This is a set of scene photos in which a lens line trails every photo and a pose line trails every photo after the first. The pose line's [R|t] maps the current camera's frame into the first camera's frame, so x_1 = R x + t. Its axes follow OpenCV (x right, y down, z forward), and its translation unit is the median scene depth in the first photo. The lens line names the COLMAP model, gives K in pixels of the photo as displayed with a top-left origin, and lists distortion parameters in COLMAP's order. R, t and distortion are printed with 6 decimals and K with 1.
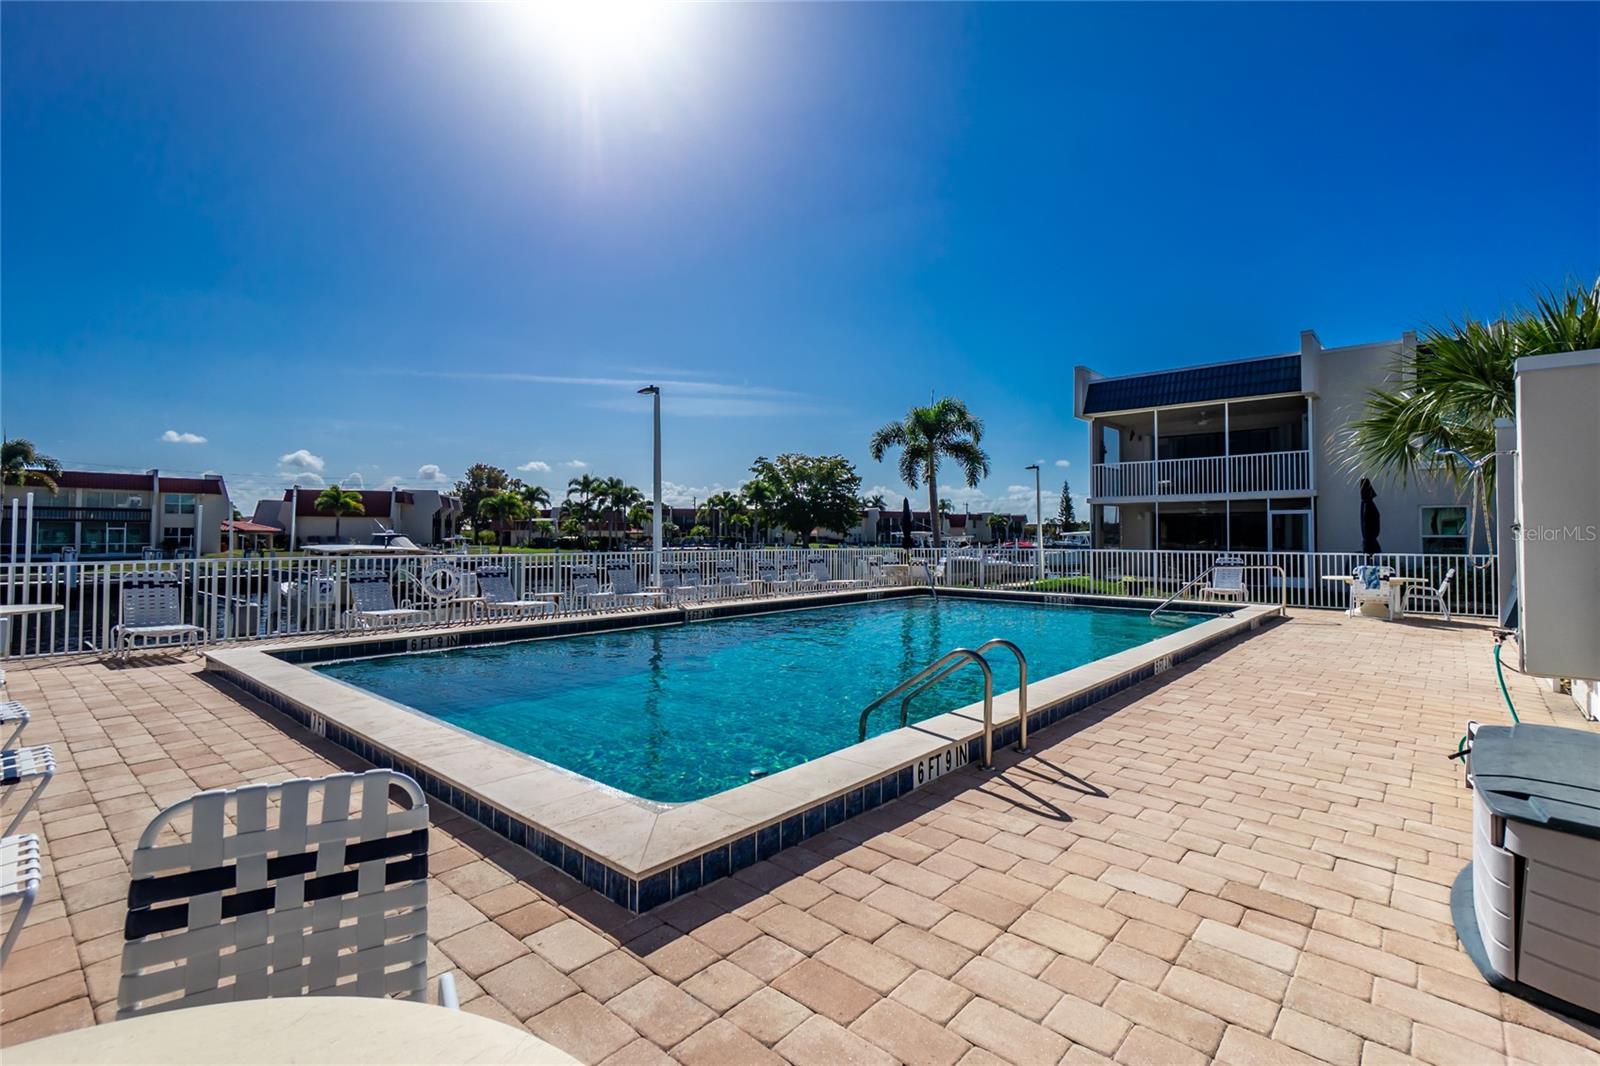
lens RADIAL K [[703.7, 0, 798.0], [0, 703.7, 520.4], [0, 0, 1]] dist [0.002446, 0.000226]
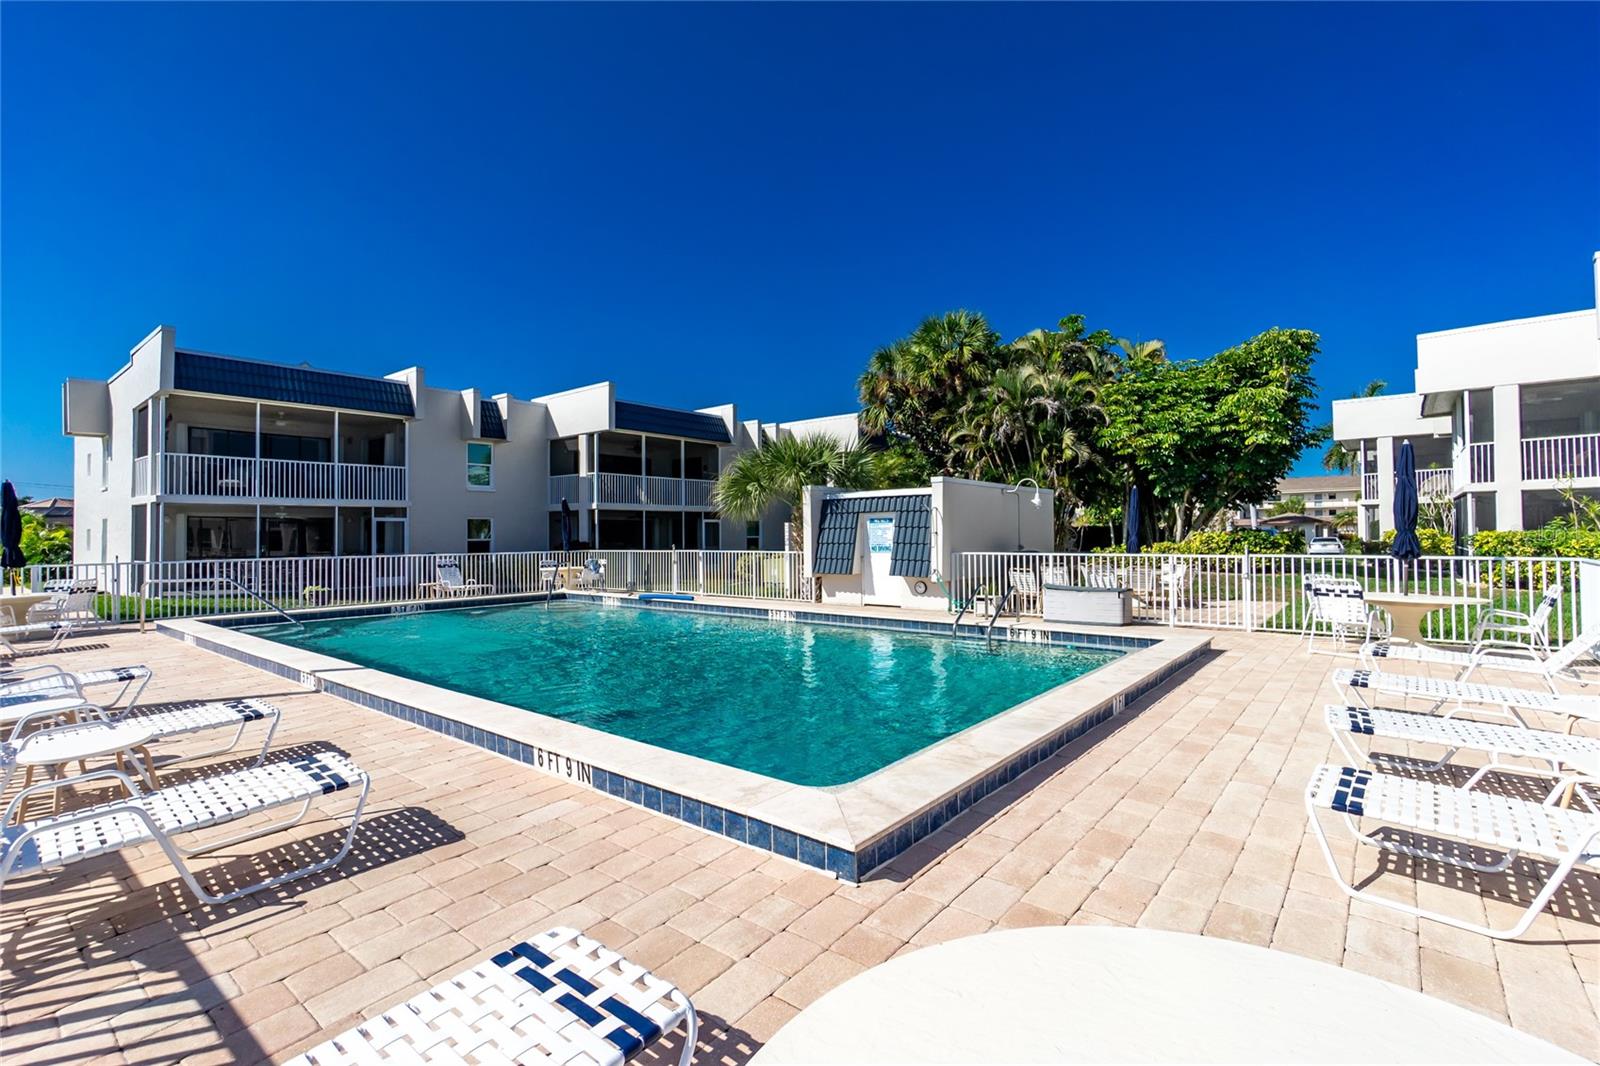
lens RADIAL K [[703.7, 0, 798.0], [0, 703.7, 520.4], [0, 0, 1]] dist [0.002446, 0.000226]
pose [[-0.044989, 0.021788, 0.998750, -0.239182], [-0.015111, 0.999633, -0.022488, 0.002421], [-0.998873, -0.016104, -0.044643, 0.205812]]
